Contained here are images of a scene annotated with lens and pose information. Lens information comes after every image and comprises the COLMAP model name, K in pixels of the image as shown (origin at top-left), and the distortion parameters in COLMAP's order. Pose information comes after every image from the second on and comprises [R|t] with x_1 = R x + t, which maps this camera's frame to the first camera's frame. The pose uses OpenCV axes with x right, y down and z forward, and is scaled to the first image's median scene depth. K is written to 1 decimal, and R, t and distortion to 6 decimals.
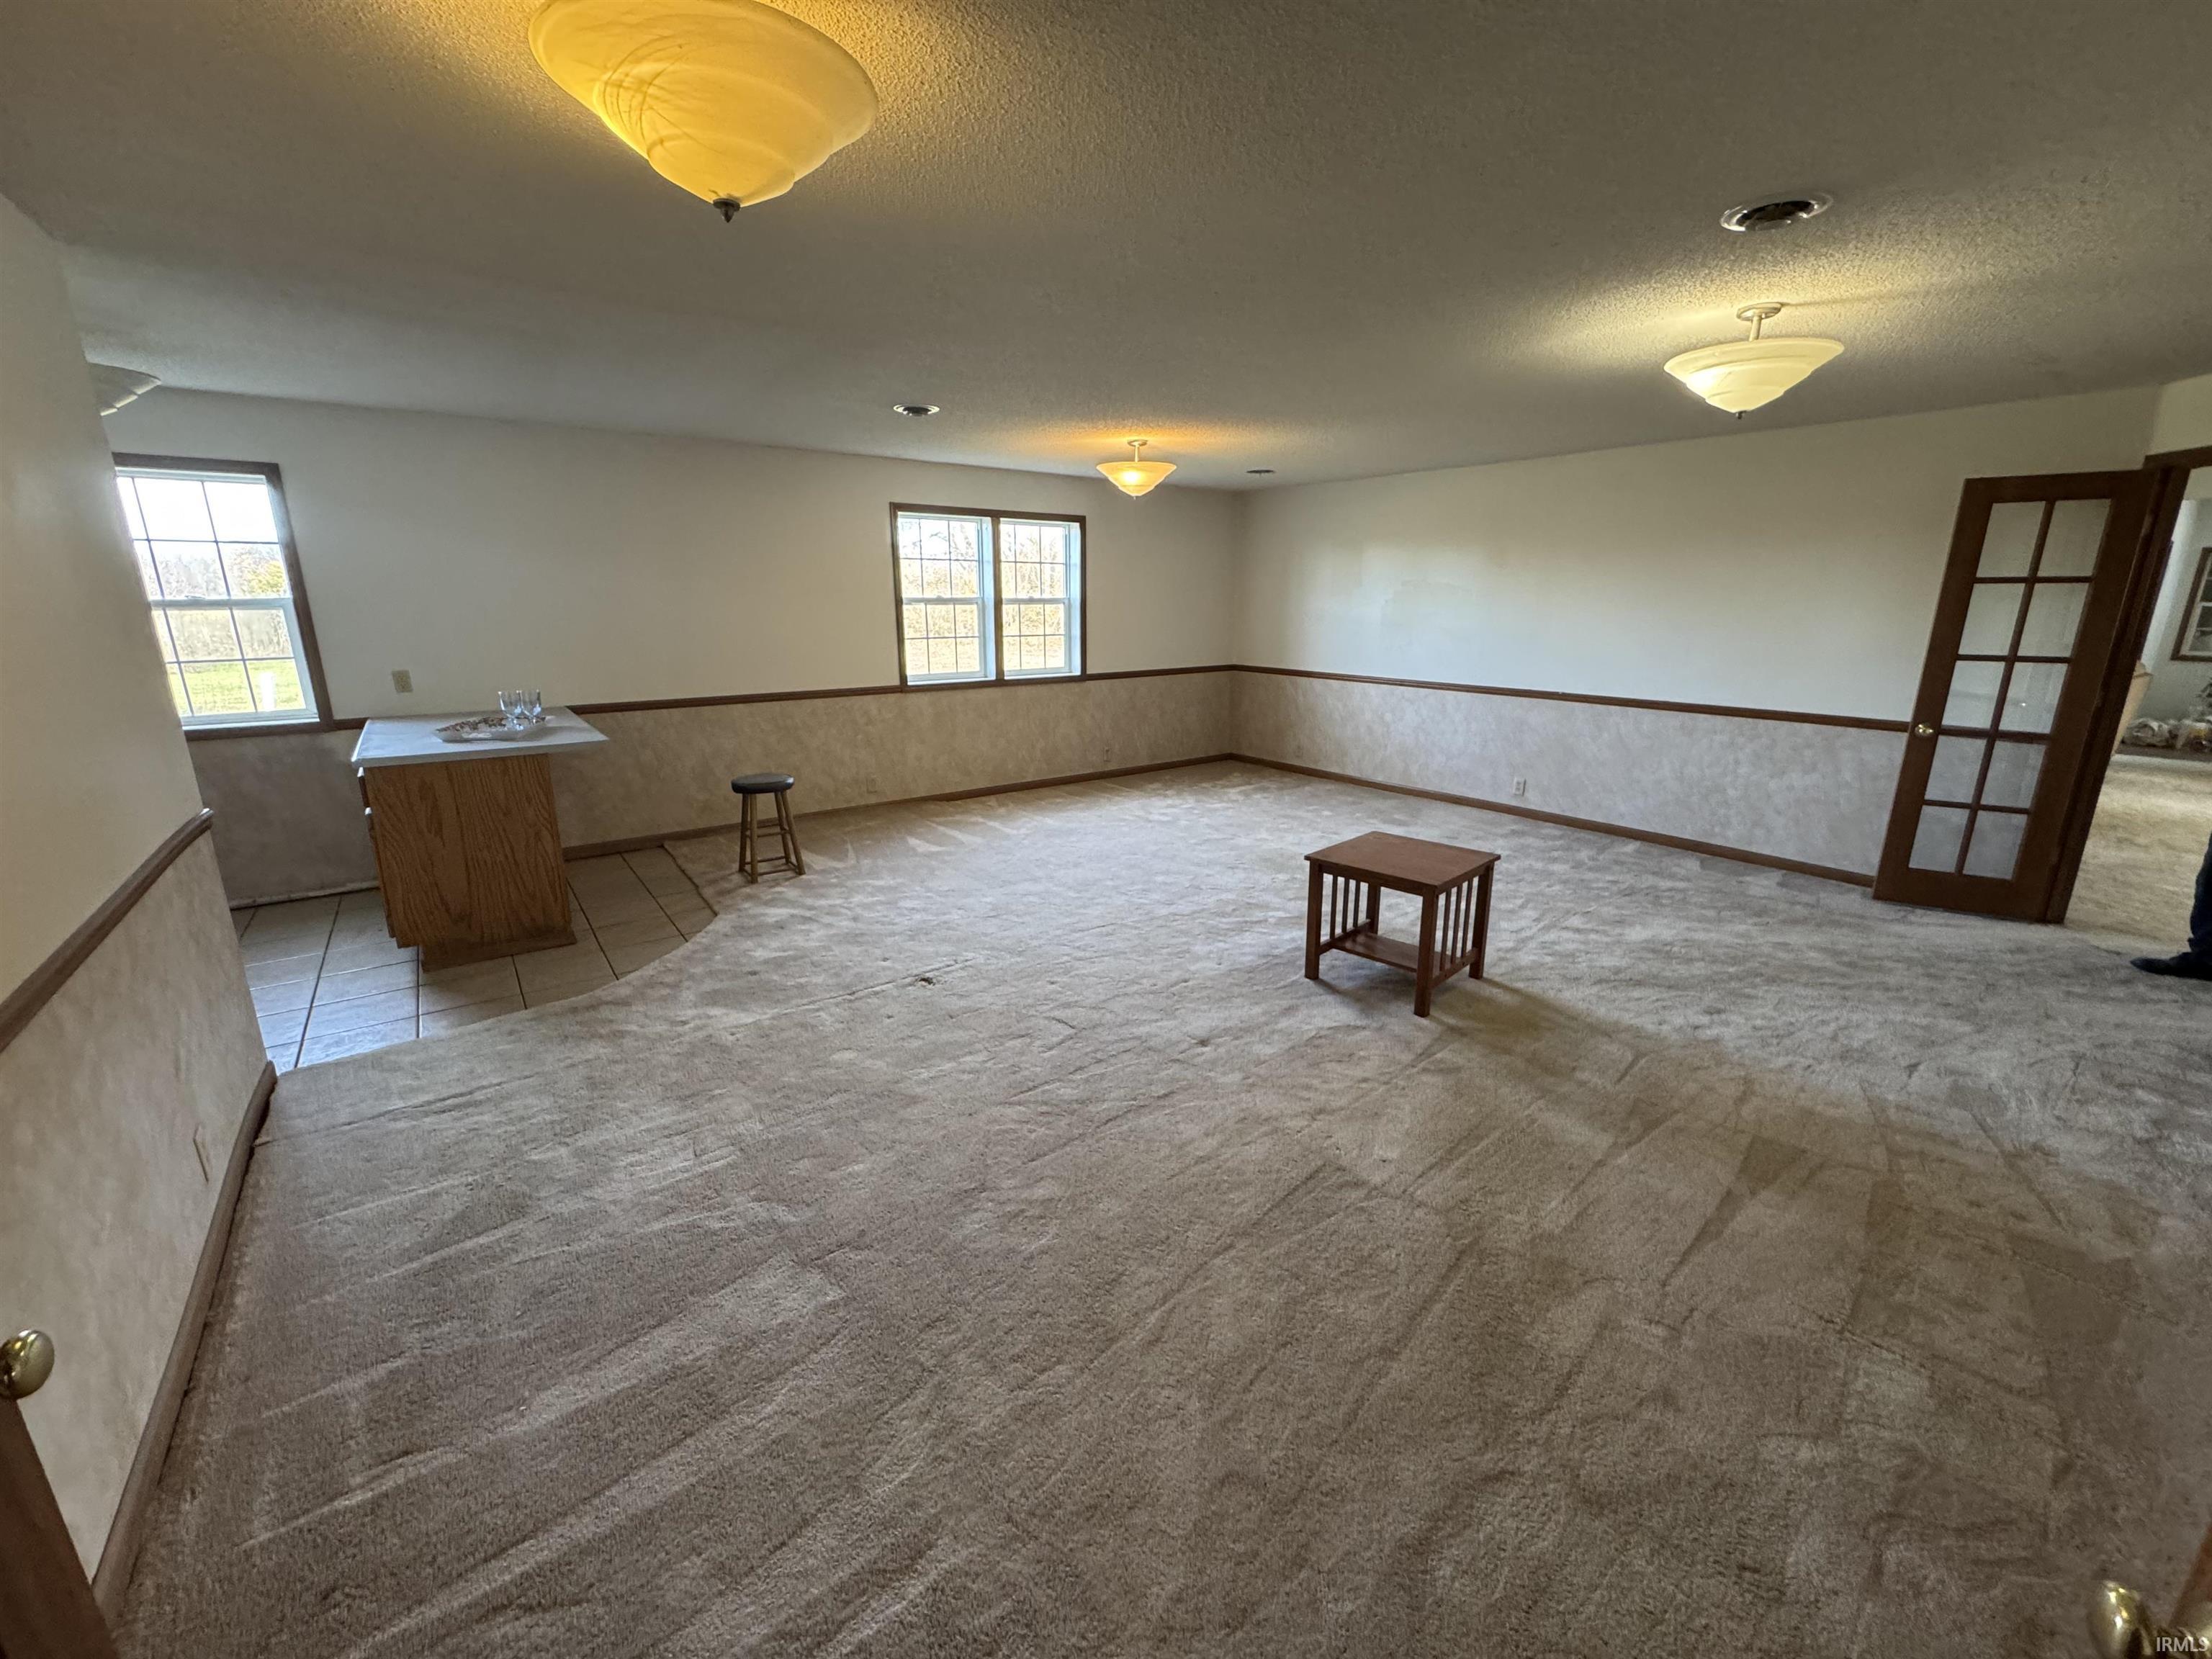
lens RADIAL K [[878.9, 0, 1108.9], [0, 878.9, 826.8], [0, 0, 1]] dist [-0.003086, 0.000022]
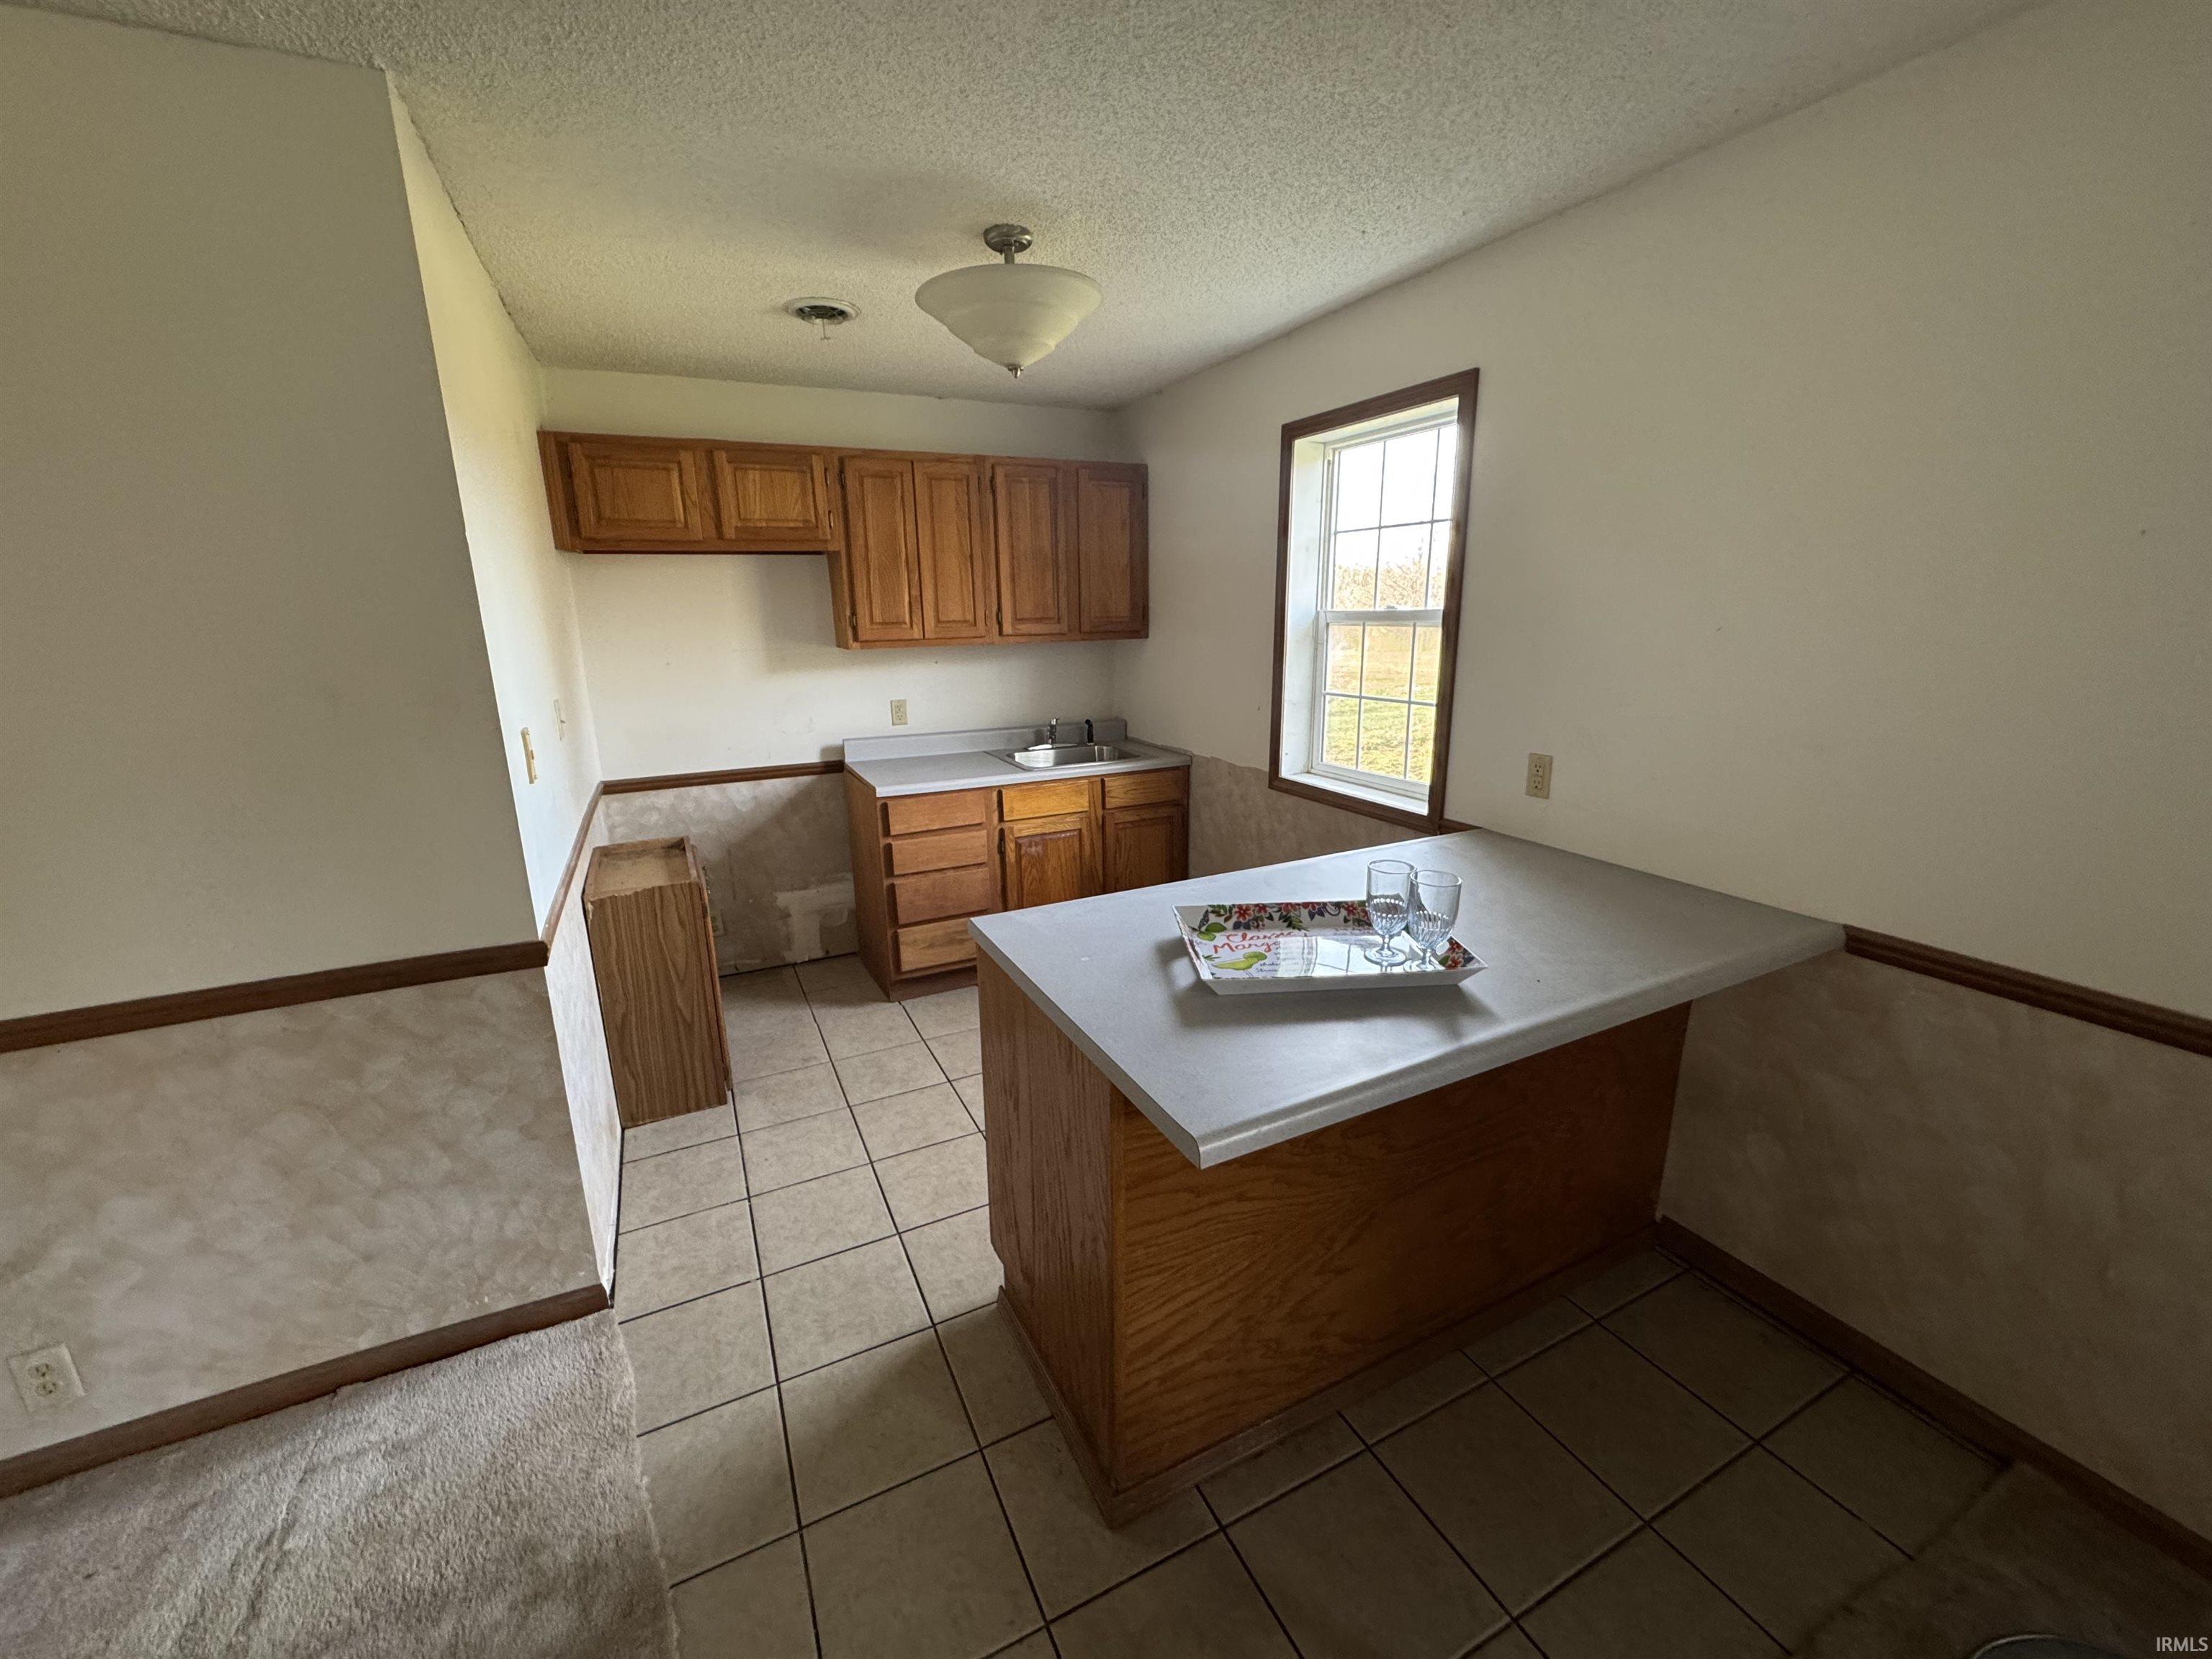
lens RADIAL K [[878.9, 0, 1108.9], [0, 878.9, 826.8], [0, 0, 1]] dist [-0.003086, 0.000022]
pose [[-0.183252, 0.243870, -0.952337, -0.202311], [-0.232097, 0.930623, 0.282970, -0.166648], [0.955275, 0.272889, -0.113937, 0.615736]]
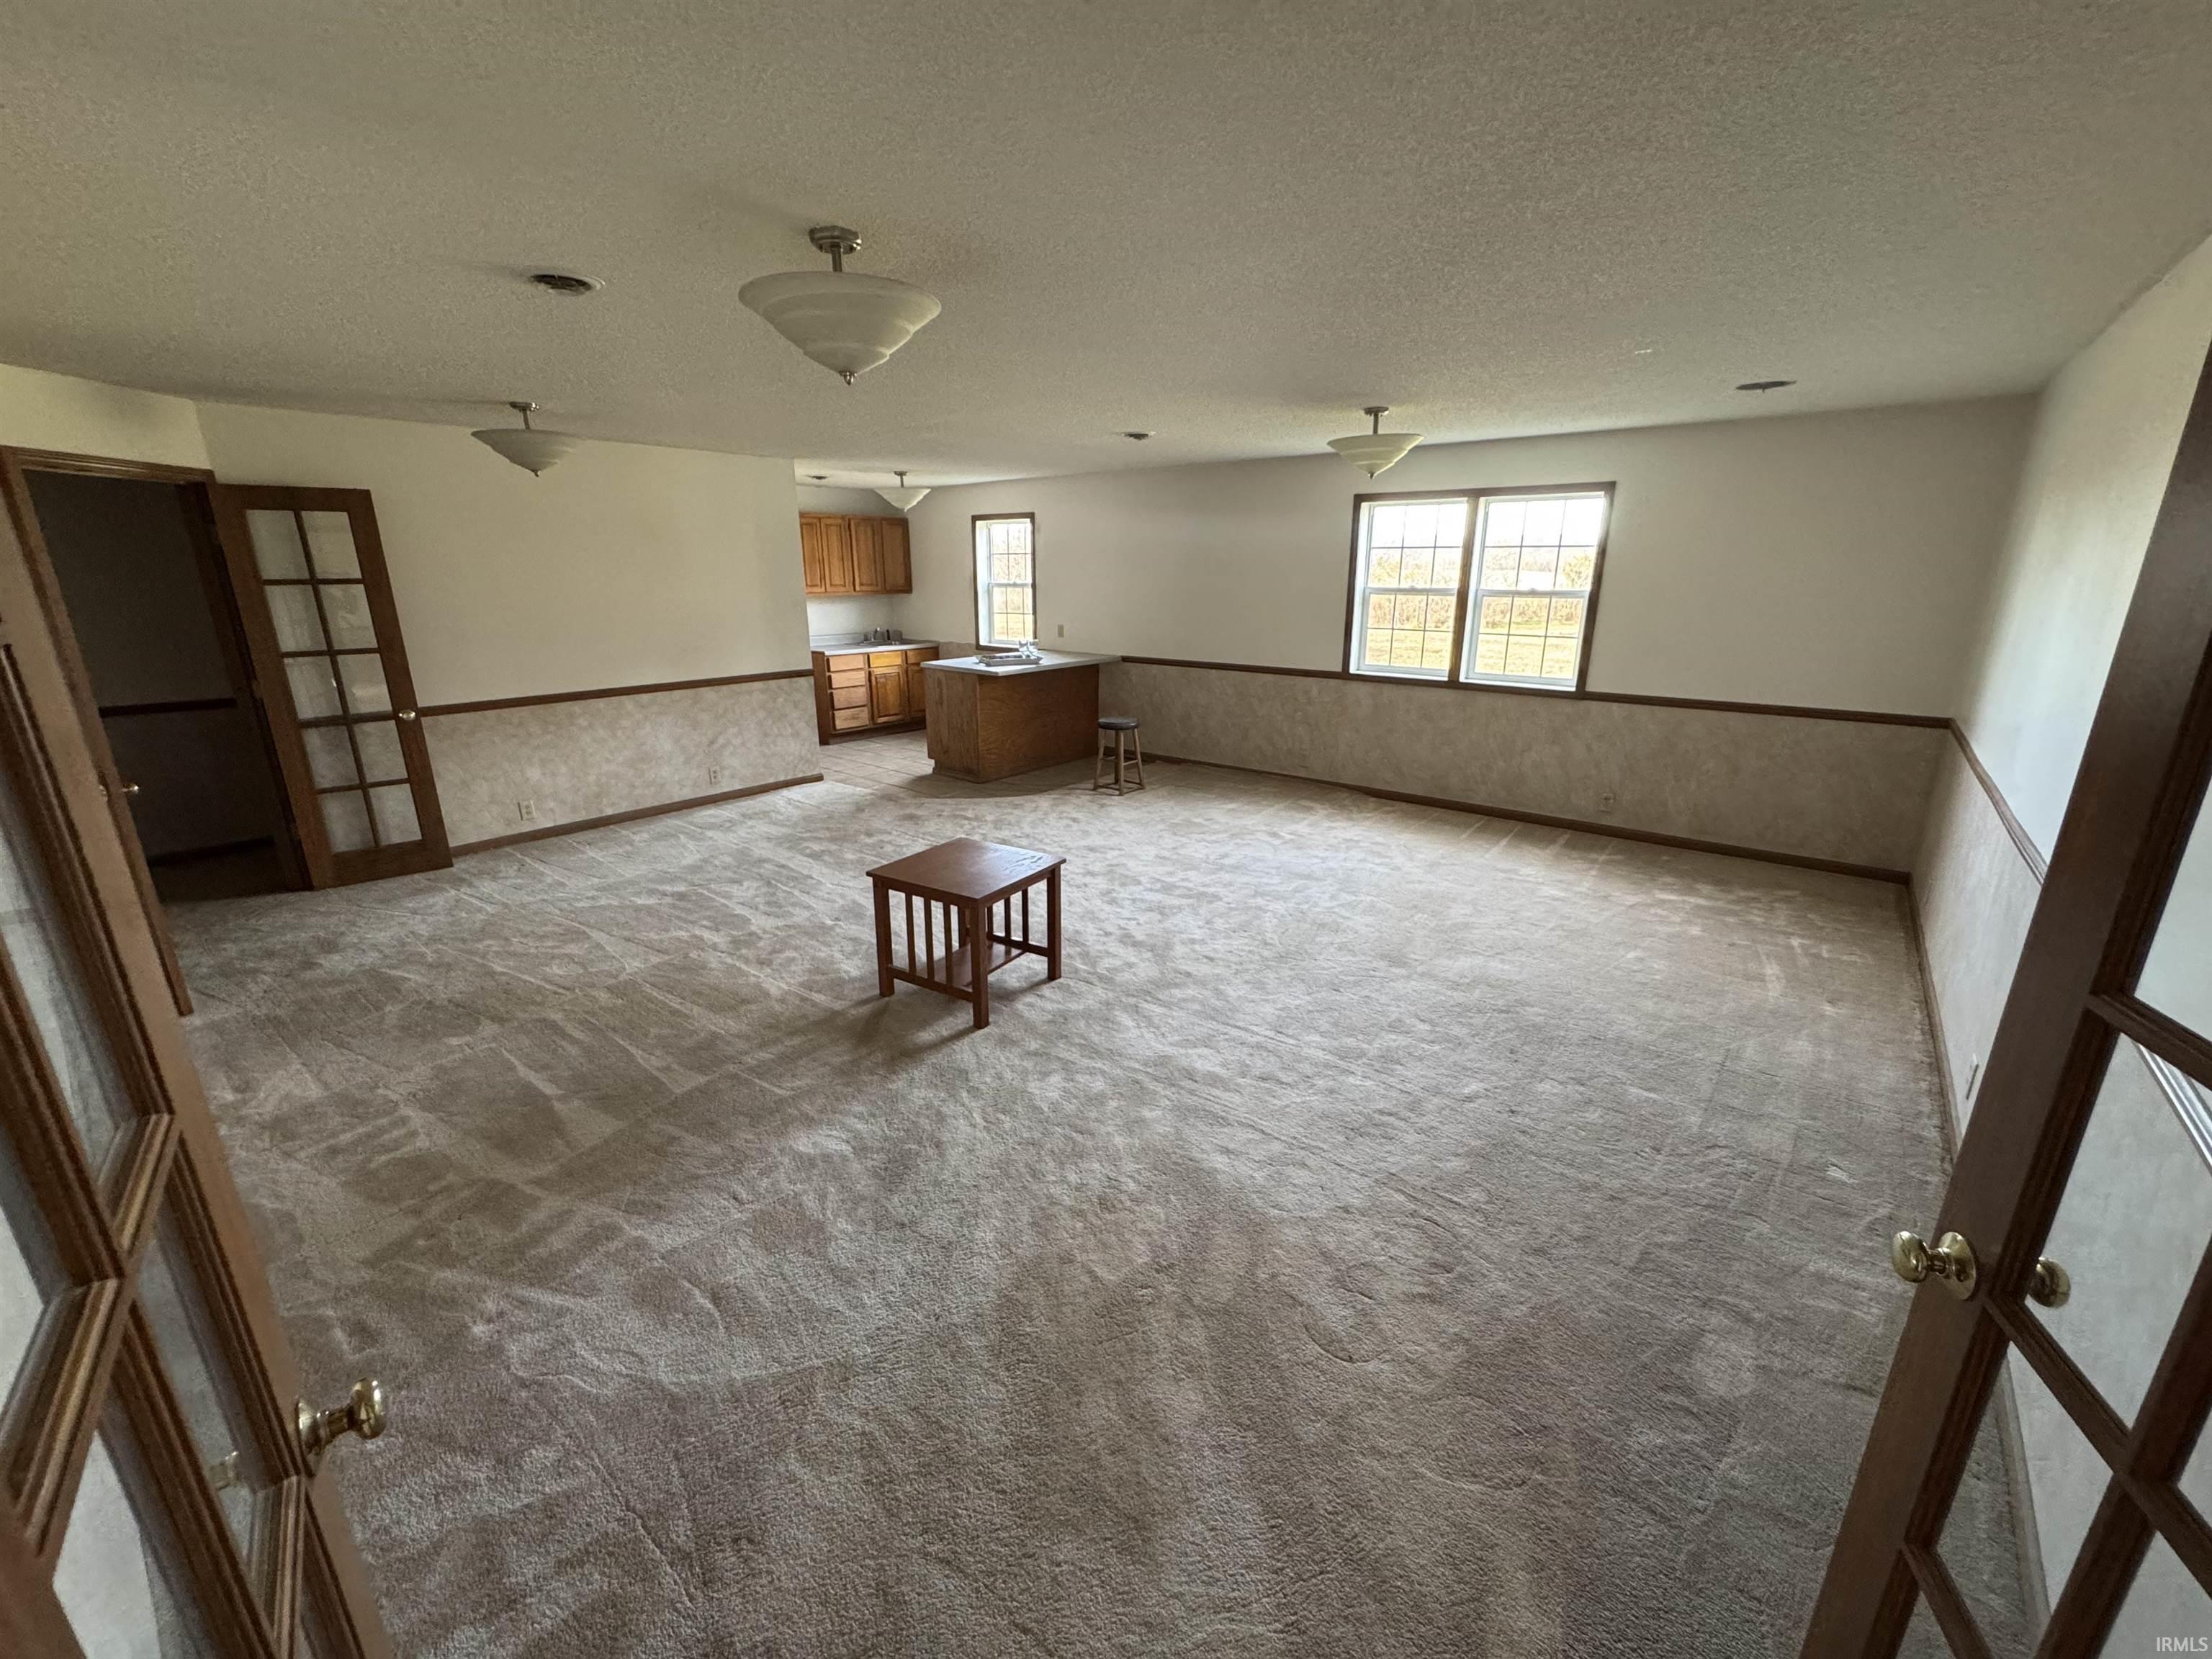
lens RADIAL K [[878.9, 0, 1108.9], [0, 878.9, 826.8], [0, 0, 1]] dist [-0.003086, 0.000022]
pose [[0.243334, 0.270790, -0.931376, 0.713038], [-0.244820, 0.946294, 0.211165, -0.141138], [0.938537, 0.176636, 0.296560, 0.472844]]
